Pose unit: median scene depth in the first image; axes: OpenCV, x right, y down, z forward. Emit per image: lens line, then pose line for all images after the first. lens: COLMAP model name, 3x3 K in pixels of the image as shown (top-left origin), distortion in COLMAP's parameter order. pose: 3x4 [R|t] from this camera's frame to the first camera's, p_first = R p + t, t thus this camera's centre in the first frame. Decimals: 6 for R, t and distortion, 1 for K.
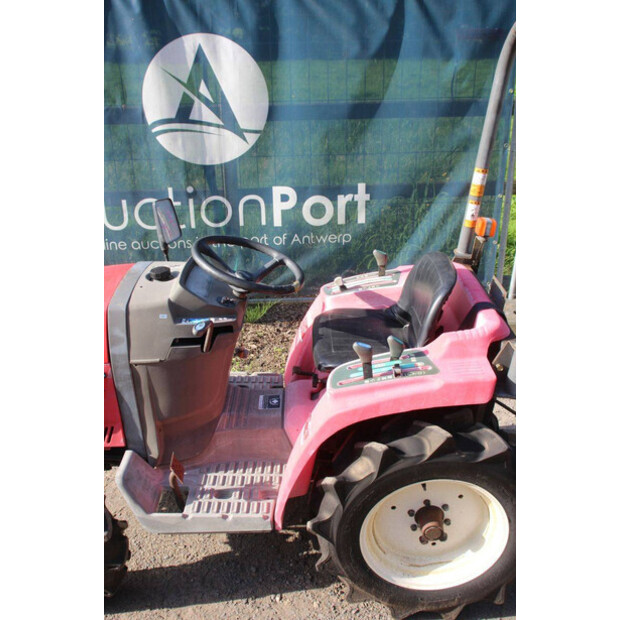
lens RADIAL K [[617.5, 0, 310.0], [0, 617.5, 310.0], [0, 0, 1]] dist [-0.123005, 0.180326]
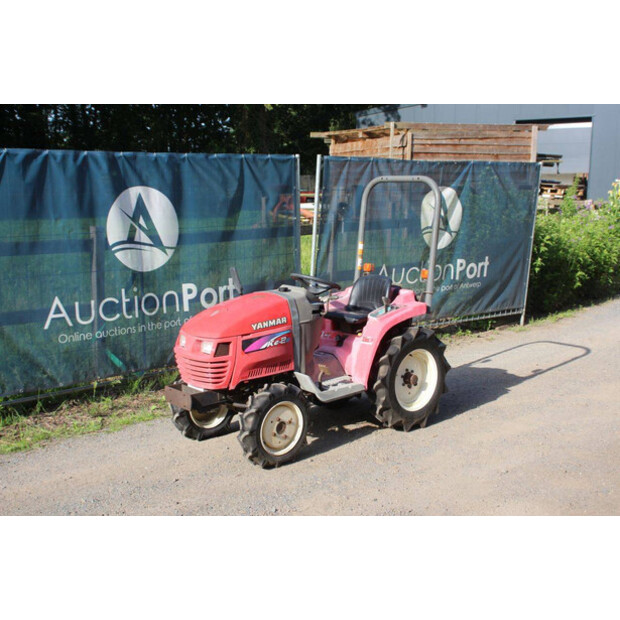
lens RADIAL K [[827.8, 0, 310.0], [0, 827.8, 310.0], [0, 0, 1]] dist [0.012605, 0.062282]
pose [[0.755832, -0.094040, 0.647977, -1.948125], [0.275212, 0.943596, -0.184078, 0.534324], [-0.594118, 0.317464, 0.739081, -1.096286]]
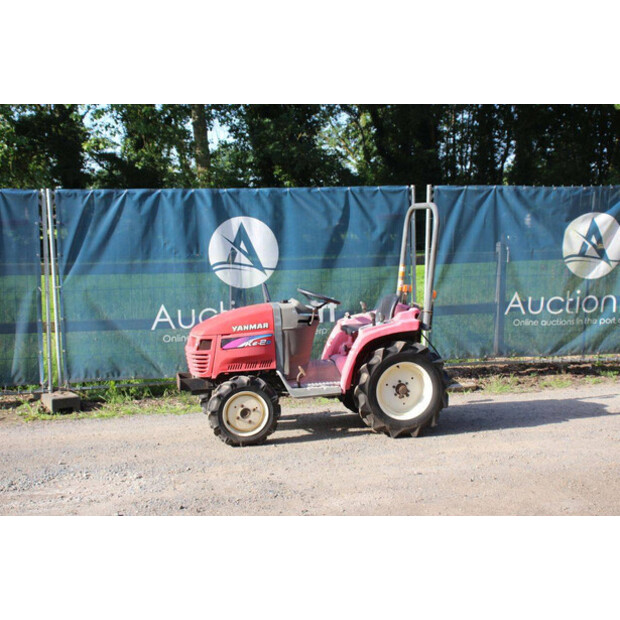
lens RADIAL K [[909.7, 0, 310.0], [0, 909.7, 310.0], [0, 0, 1]] dist [0.014199, 0.580326]
pose [[0.979370, -0.026537, 0.200327, -0.842861], [0.092943, 0.939413, -0.329946, 1.146363], [-0.179434, 0.341758, 0.922499, -2.301559]]
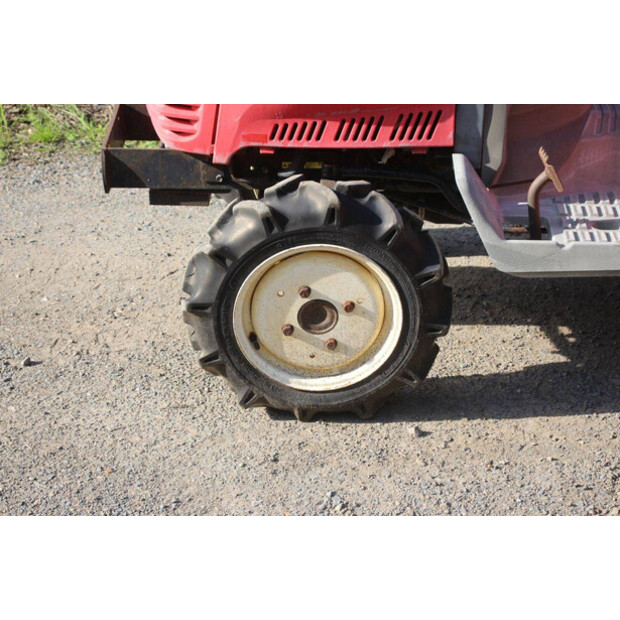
lens RADIAL K [[1447.4, 0, 313.4], [0, 1447.4, 318.0], [0, 0, 1]] dist [0.304441, 1.611673]
pose [[0.999619, 0.027616, -0.000201, -0.422292], [-0.027564, 0.998125, 0.054652, 0.307982], [0.001710, -0.054625, 0.998505, -0.503307]]
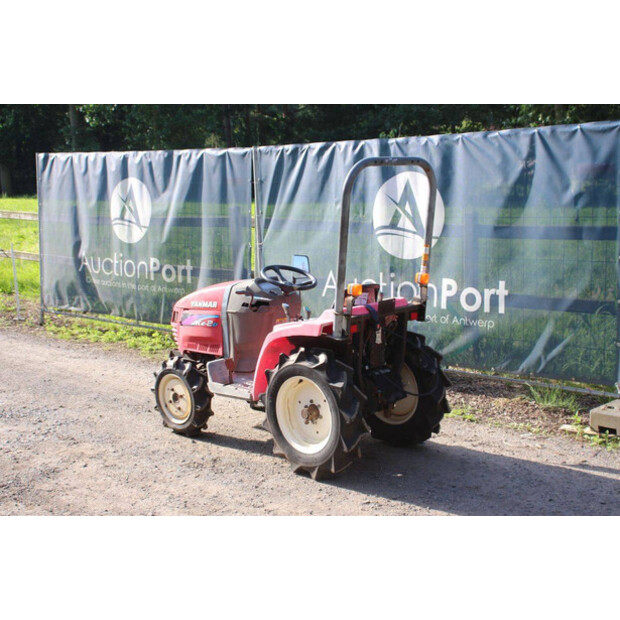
lens RADIAL K [[868.6, 0, 308.6], [0, 868.6, 321.9], [0, 0, 1]] dist [0.047495, 0.097194]
pose [[0.709392, 0.106233, -0.696762, 1.859884], [-0.284925, 0.947421, -0.145639, 0.438835], [0.644655, 0.301840, 0.702362, -0.877969]]
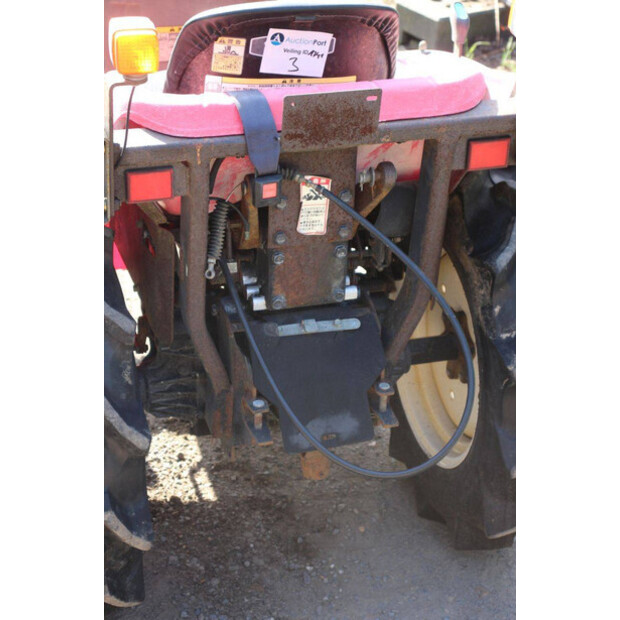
lens RADIAL K [[1447.4, 0, 313.4], [0, 1447.4, 318.0], [0, 0, 1]] dist [0.304441, 1.611673]
pose [[0.317606, 0.488013, -0.813001, 1.236339], [-0.452849, 0.831362, 0.322125, -0.231239], [0.833099, 0.265858, 0.485042, 0.477958]]
